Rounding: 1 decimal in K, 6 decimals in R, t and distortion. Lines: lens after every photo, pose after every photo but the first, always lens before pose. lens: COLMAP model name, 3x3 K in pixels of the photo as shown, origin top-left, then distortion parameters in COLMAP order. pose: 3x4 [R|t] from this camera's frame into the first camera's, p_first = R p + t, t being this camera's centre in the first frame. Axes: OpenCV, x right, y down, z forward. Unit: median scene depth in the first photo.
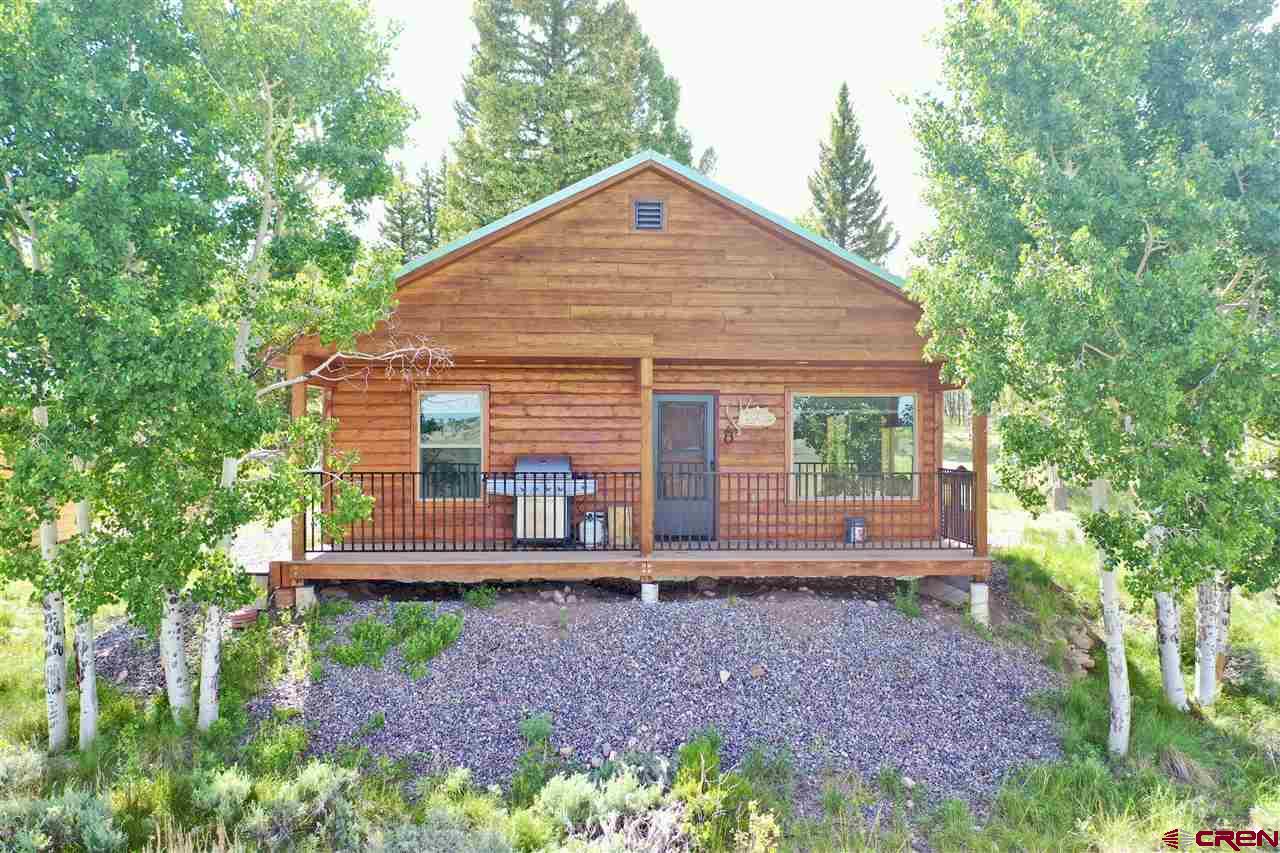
lens RADIAL K [[1023.2, 0, 640.0], [0, 1023.2, 426.5], [0, 0, 1]] dist [0.009738, 0.010786]
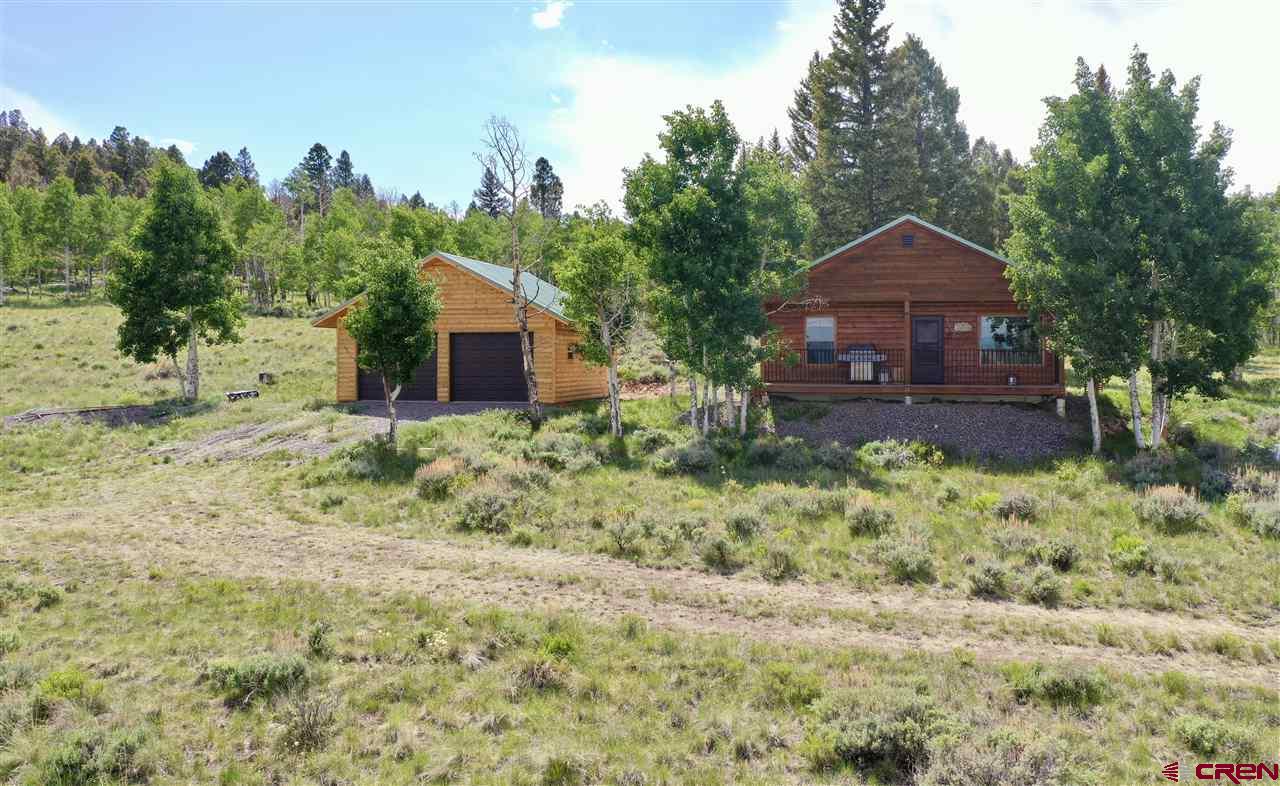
lens RADIAL K [[1034.0, 0, 639.9], [0, 1034.0, 341.6], [0, 0, 1]] dist [0.002120, 0.003932]
pose [[0.956050, -0.007673, -0.293102, 0.108712], [0.001506, 0.999773, -0.021261, 0.071288], [0.293199, 0.019885, 0.955845, -1.363287]]
